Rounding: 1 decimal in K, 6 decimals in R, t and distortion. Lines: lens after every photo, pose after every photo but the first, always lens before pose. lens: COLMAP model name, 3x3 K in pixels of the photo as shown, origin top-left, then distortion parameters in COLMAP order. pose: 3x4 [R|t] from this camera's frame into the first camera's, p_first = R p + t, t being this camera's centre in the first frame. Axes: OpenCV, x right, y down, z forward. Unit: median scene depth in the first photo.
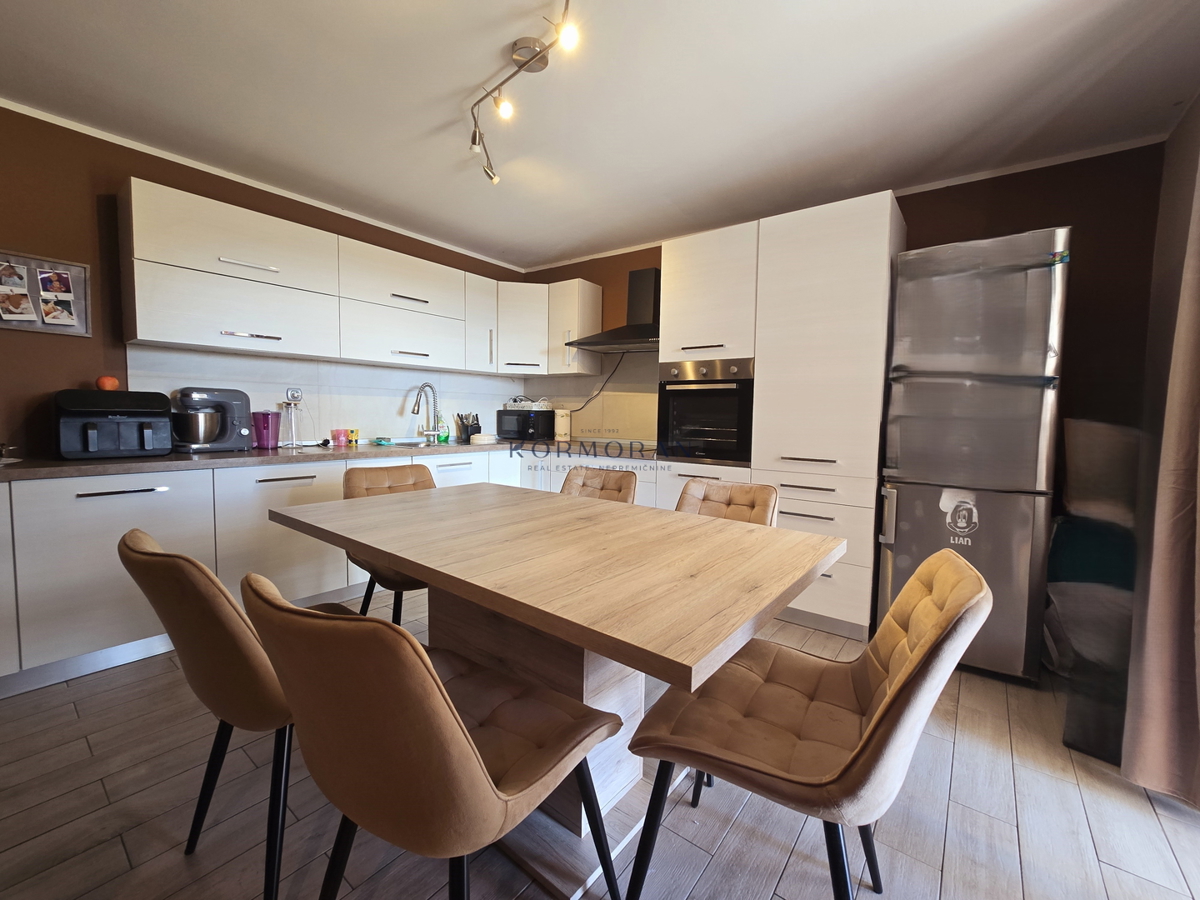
lens RADIAL K [[486.6, 0, 601.5], [0, 486.6, 447.2], [0, 0, 1]] dist [-0.000855, 0.000115]
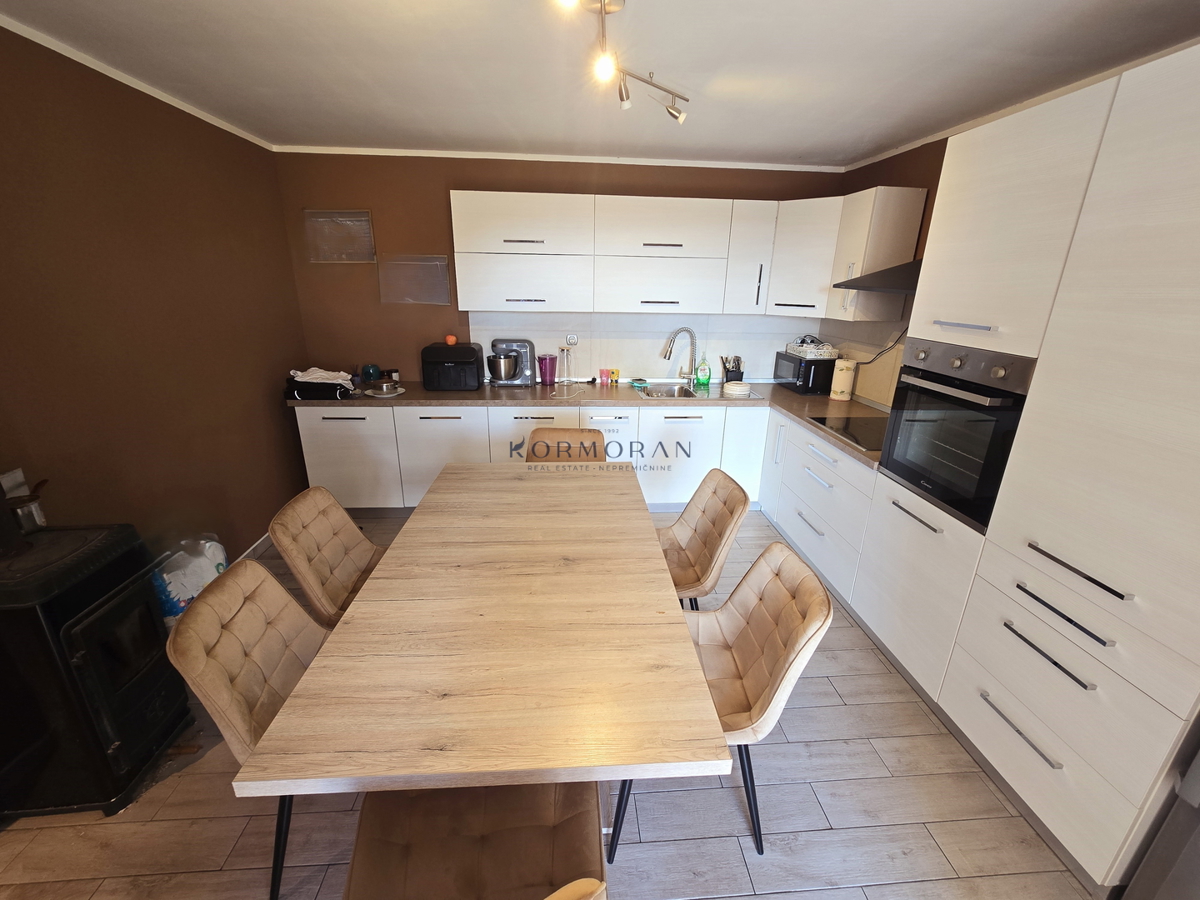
lens RADIAL K [[486.6, 0, 601.5], [0, 486.6, 447.2], [0, 0, 1]] dist [-0.000855, 0.000115]
pose [[0.672902, 0.232408, -0.702275, 0.292499], [-0.058233, 0.963060, 0.262914, -0.152035], [0.737436, -0.136019, 0.661579, 0.187098]]
